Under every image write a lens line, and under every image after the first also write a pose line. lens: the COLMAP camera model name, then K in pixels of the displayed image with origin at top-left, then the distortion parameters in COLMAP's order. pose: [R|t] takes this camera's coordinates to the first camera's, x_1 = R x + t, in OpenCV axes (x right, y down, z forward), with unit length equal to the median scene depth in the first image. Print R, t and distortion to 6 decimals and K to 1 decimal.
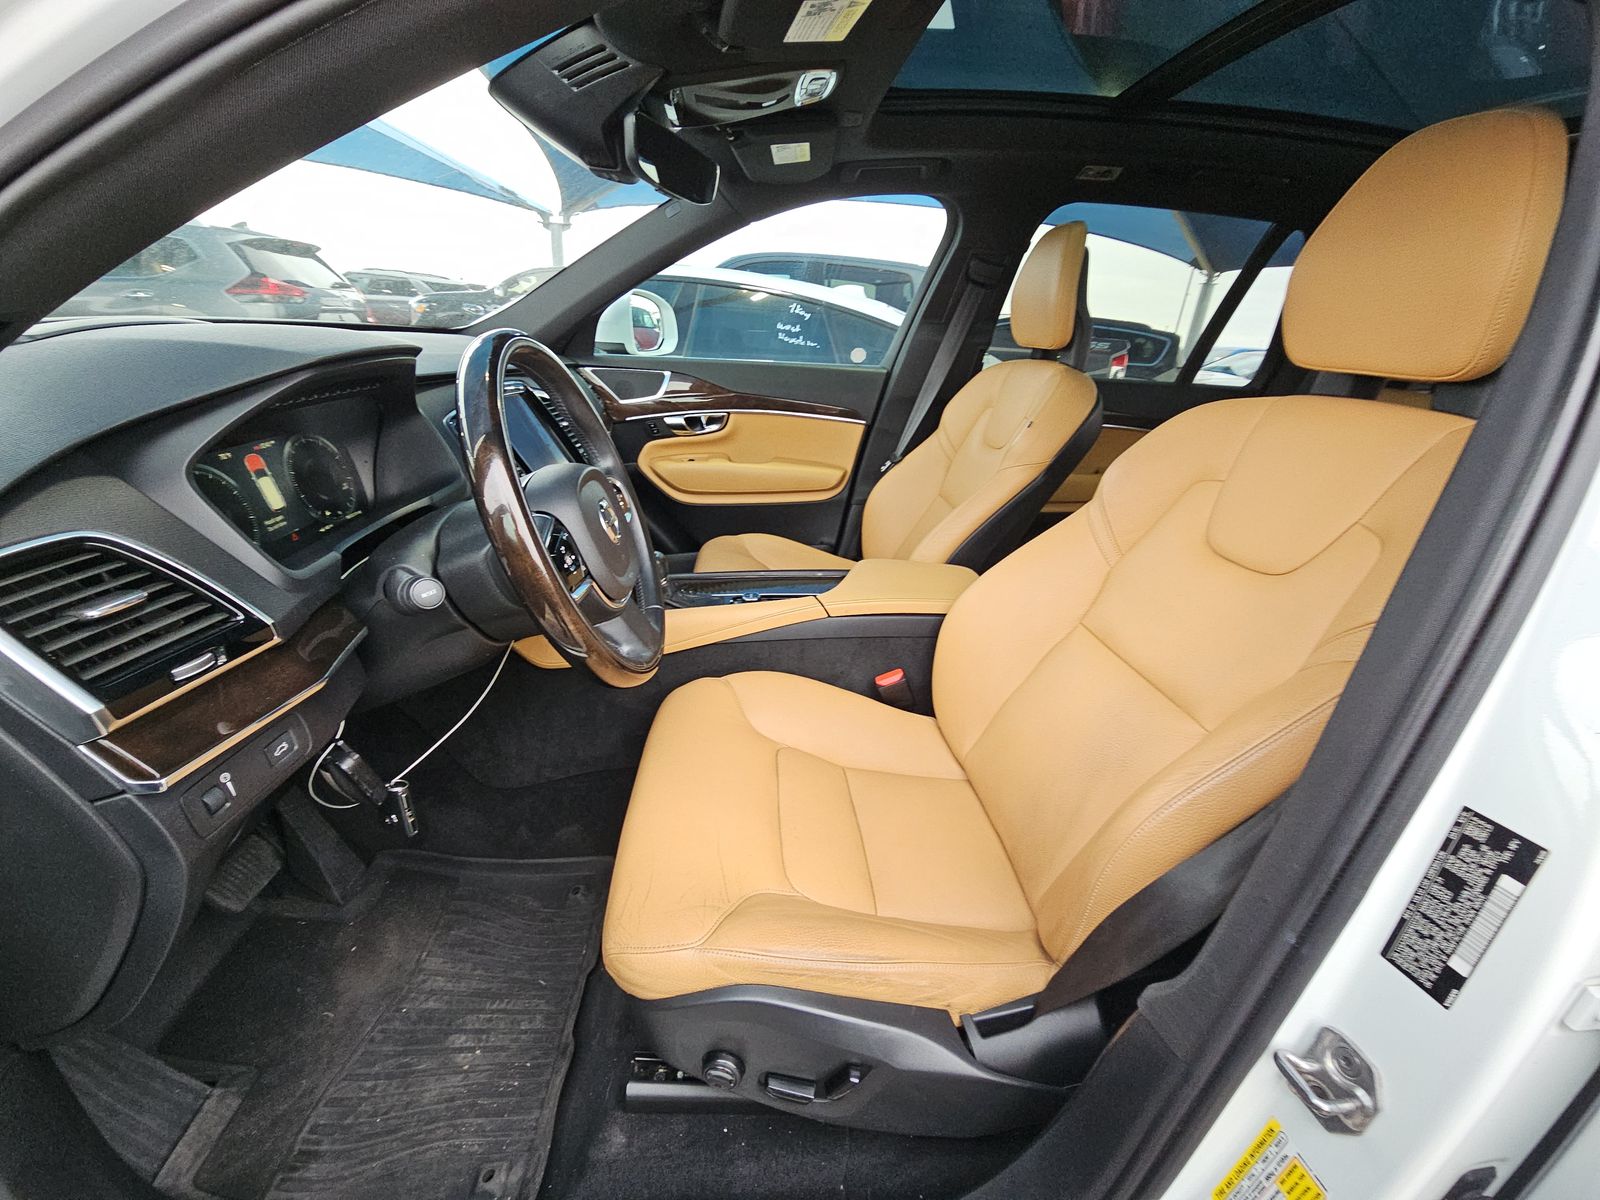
lens RADIAL K [[652.1, 0, 789.7], [0, 652.1, 600.7], [0, 0, 1]] dist [-0.001860, -0.001782]
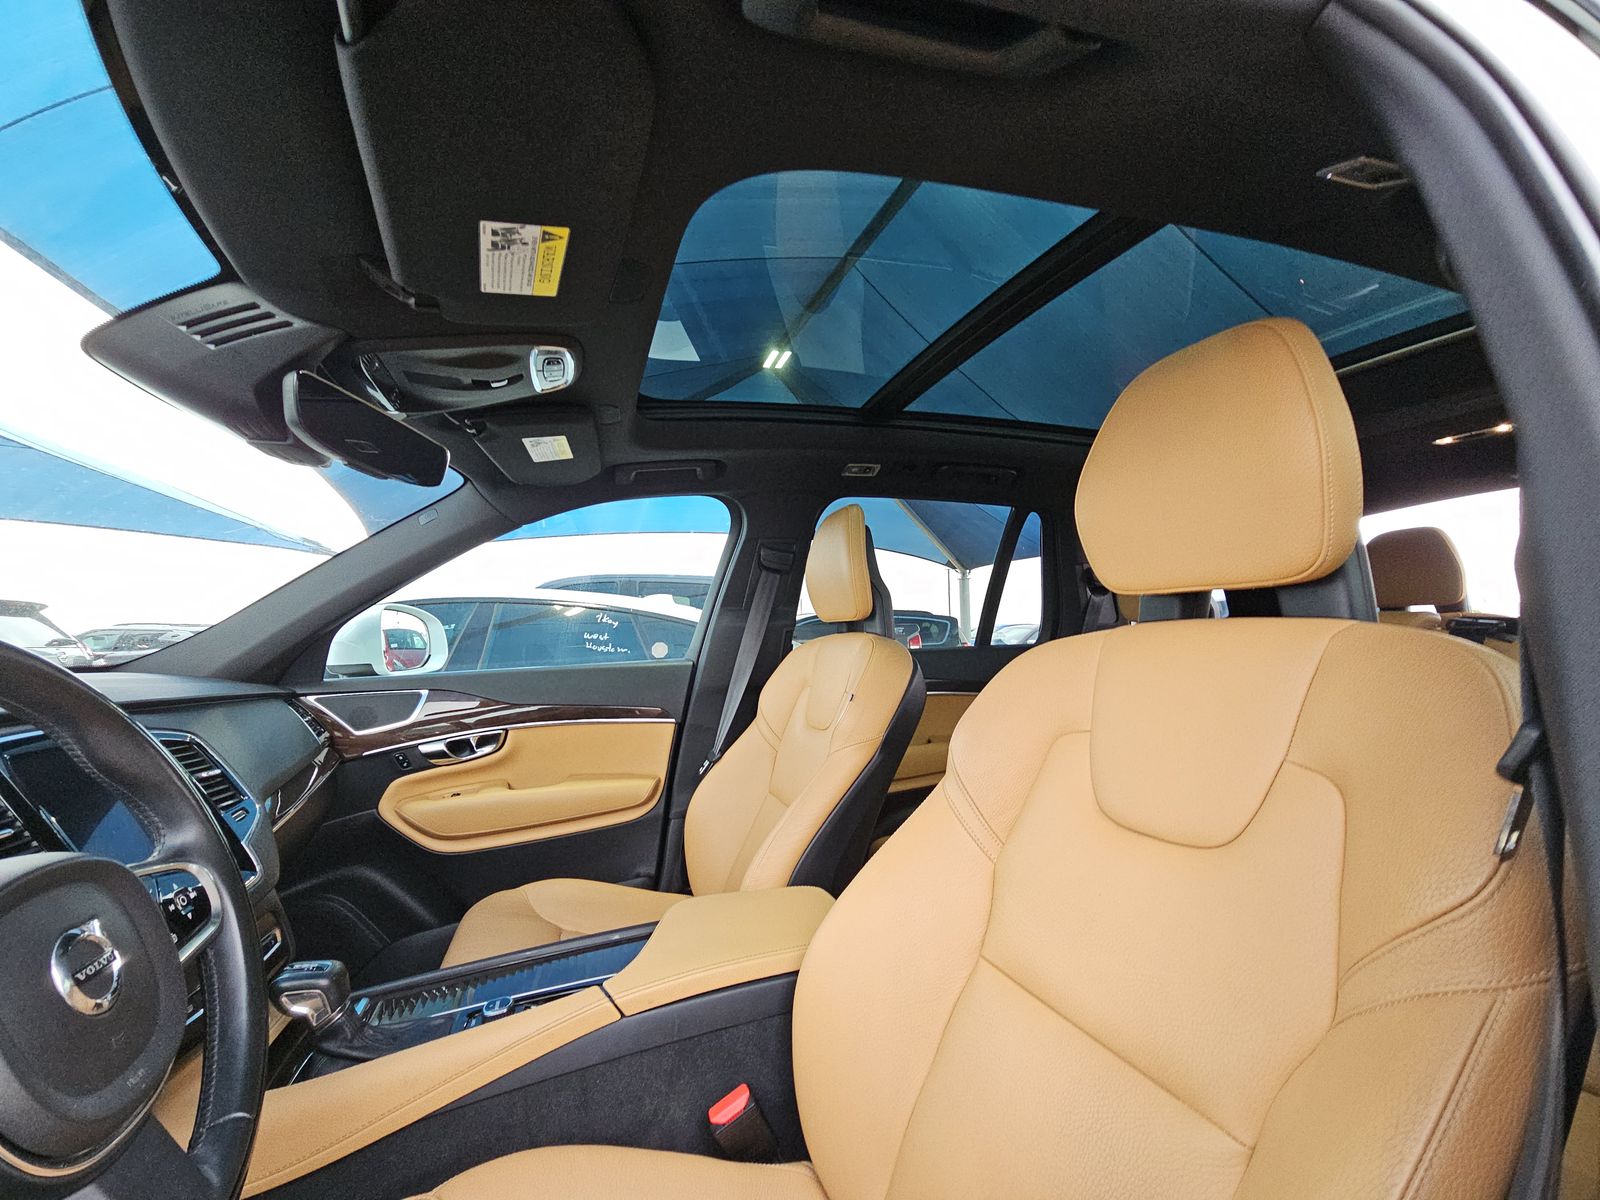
lens RADIAL K [[652.1, 0, 796.7], [0, 652.1, 596.3], [0, 0, 1]] dist [-0.001860, -0.001782]
pose [[0.959973, -0.072121, 0.270647, 0.049177], [0.184285, 0.890308, -0.416403, -0.028226], [-0.210928, 0.449612, 0.867963, 0.135365]]
